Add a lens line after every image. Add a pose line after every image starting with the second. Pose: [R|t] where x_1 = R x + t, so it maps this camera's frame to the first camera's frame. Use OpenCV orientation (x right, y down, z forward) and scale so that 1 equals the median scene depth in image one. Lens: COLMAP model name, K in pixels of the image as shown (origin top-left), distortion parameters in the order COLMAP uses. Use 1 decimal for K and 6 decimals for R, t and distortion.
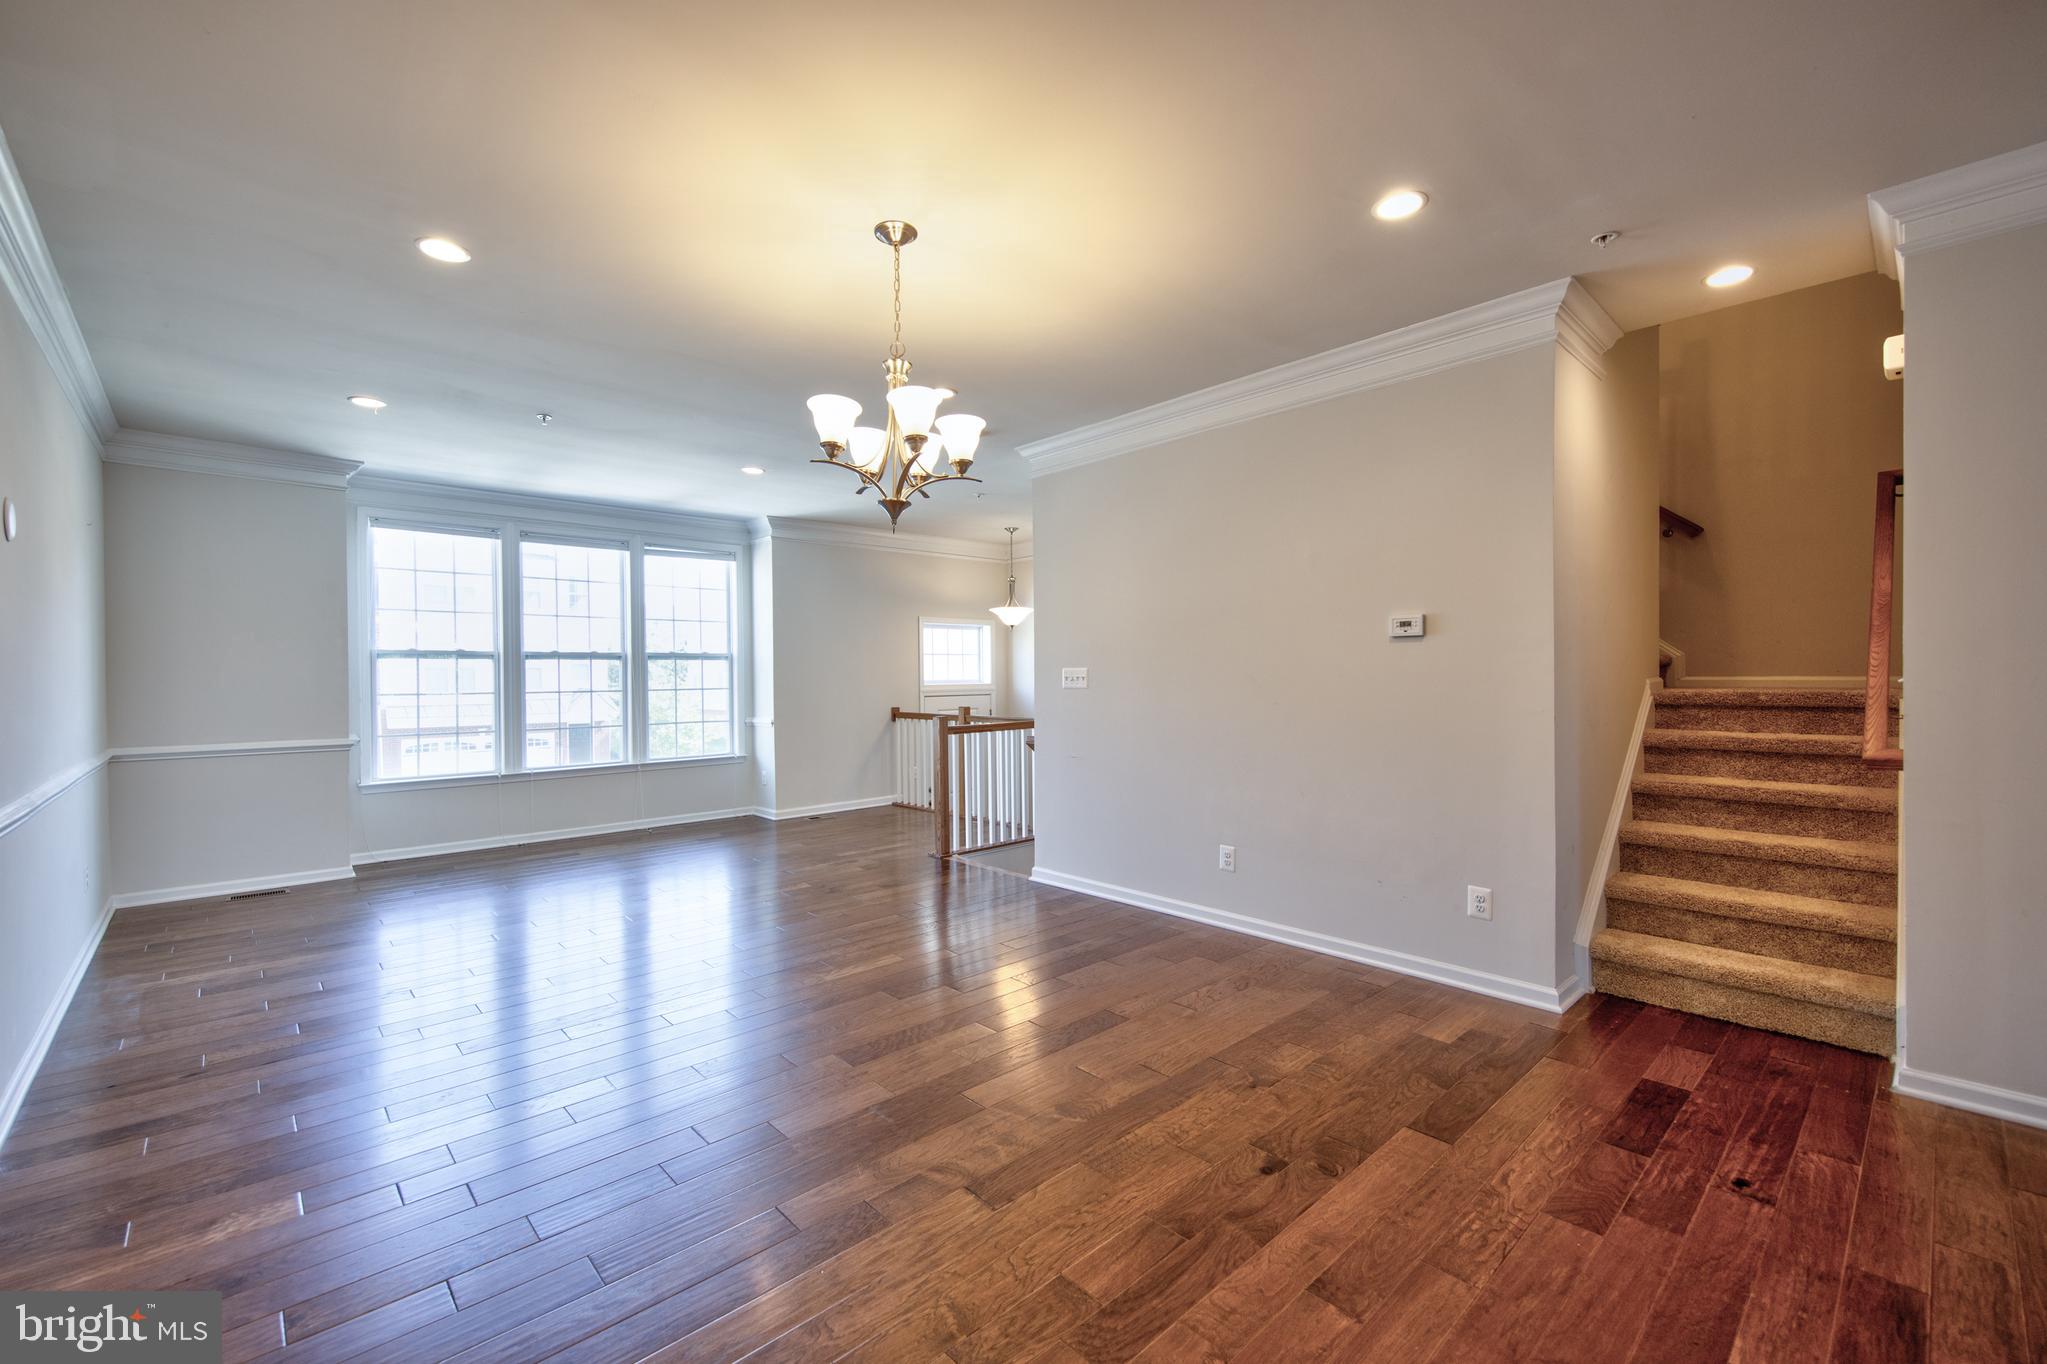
lens RADIAL K [[843.9, 0, 1023.7], [0, 843.9, 684.2], [0, 0, 1]] dist [0.008048, -0.000530]
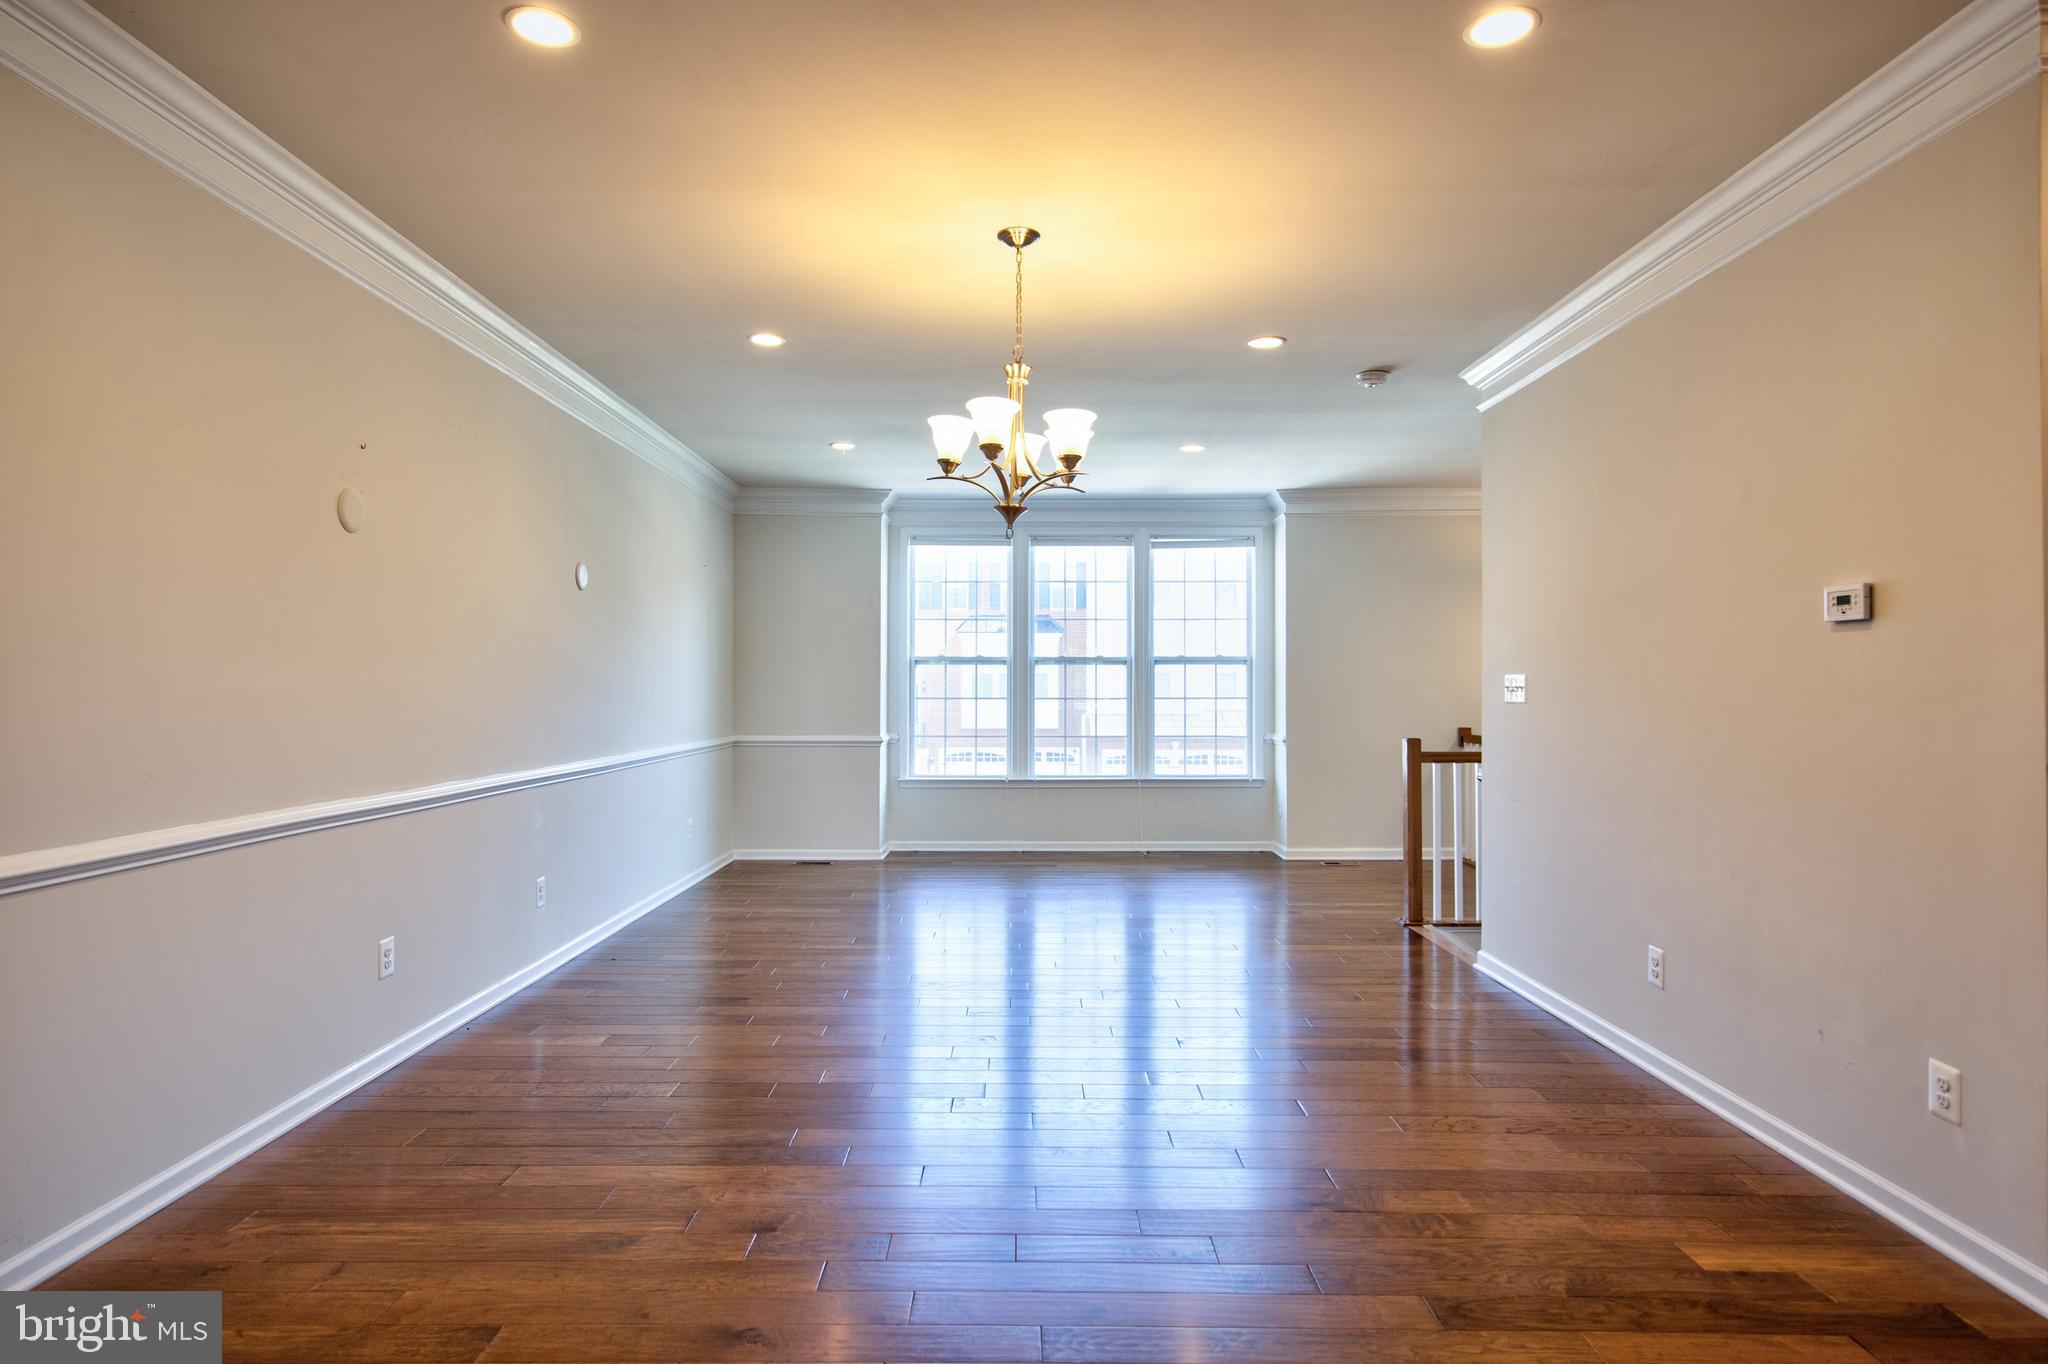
lens RADIAL K [[1149.2, 0, 1019.8], [0, 1149.2, 680.0], [0, 0, 1]] dist [-0.000371, -0.001350]
pose [[0.729348, 0.005534, -0.684121, 0.324021], [-0.015309, 0.999849, -0.008233, 0.000020], [0.683972, 0.016478, 0.729322, 0.009351]]
